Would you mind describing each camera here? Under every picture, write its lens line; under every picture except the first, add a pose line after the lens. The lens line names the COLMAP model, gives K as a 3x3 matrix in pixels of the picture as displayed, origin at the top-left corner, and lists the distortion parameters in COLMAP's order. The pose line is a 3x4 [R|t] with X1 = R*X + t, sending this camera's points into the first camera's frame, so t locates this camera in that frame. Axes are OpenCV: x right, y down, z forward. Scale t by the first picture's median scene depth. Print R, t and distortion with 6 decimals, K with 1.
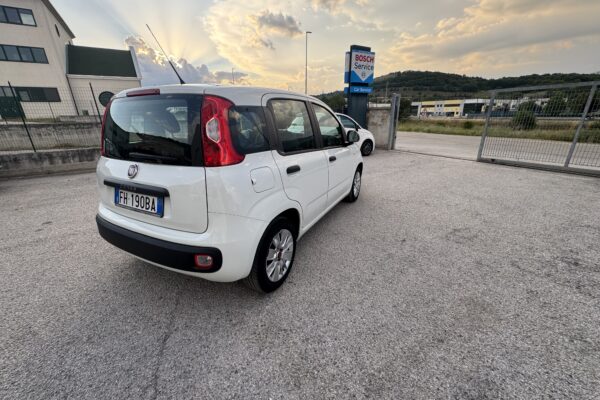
lens RADIAL K [[240.1, 0, 300.0], [0, 240.1, 200.0], [0, 0, 1]] dist [0.000218, 0.000108]
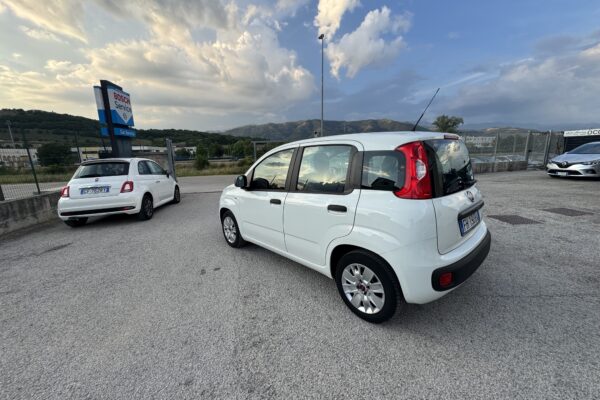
lens RADIAL K [[240.1, 0, 300.0], [0, 240.1, 200.0], [0, 0, 1]] dist [0.000218, 0.000108]
pose [[0.362665, -0.178757, 0.914615, -0.336358], [0.337306, 0.940067, 0.049982, -0.070222], [-0.868734, 0.290379, 0.401225, 0.193862]]
